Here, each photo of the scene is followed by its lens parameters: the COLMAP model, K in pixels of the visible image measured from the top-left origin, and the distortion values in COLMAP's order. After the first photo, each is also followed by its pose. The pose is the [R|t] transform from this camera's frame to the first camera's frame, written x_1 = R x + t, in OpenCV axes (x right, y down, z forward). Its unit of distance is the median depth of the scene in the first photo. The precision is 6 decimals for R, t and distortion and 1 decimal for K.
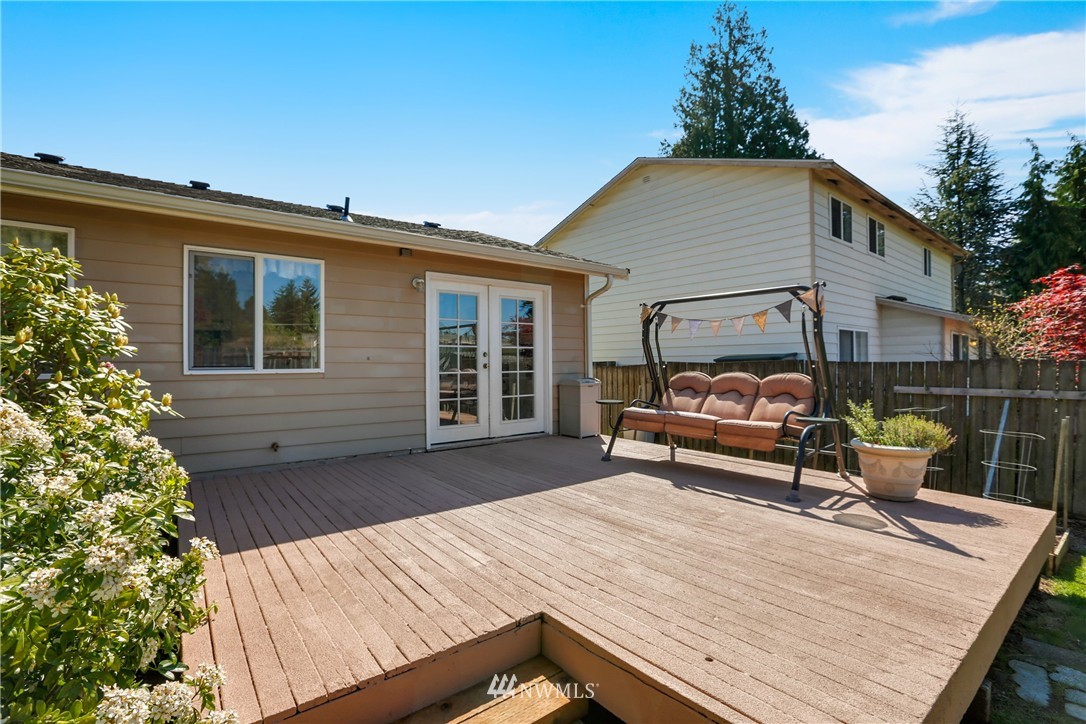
lens RADIAL K [[475.0, 0, 542.6], [0, 475.0, 363.8], [0, 0, 1]] dist [0.000903, 0.000136]
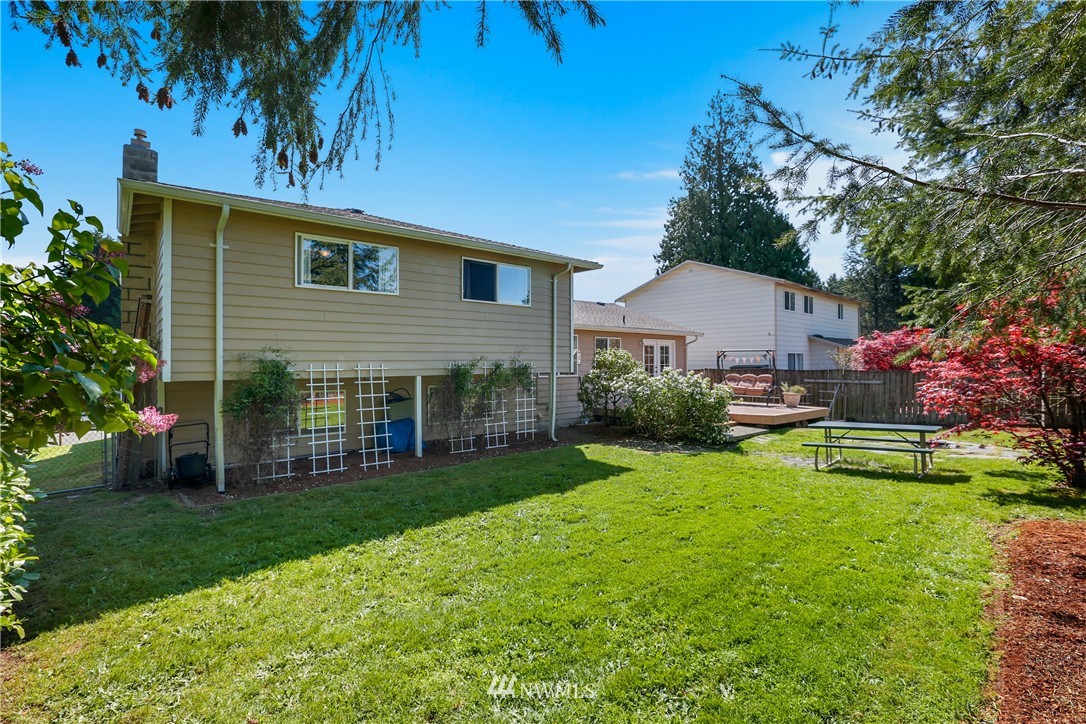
lens RADIAL K [[475.0, 0, 543.2], [0, 475.0, 363.5], [0, 0, 1]] dist [0.000903, 0.000136]
pose [[0.998857, 0.003880, 0.047647, -0.591200], [-0.003939, 0.999992, 0.001150, -0.026646], [-0.047642, -0.001337, 0.998864, -1.110990]]
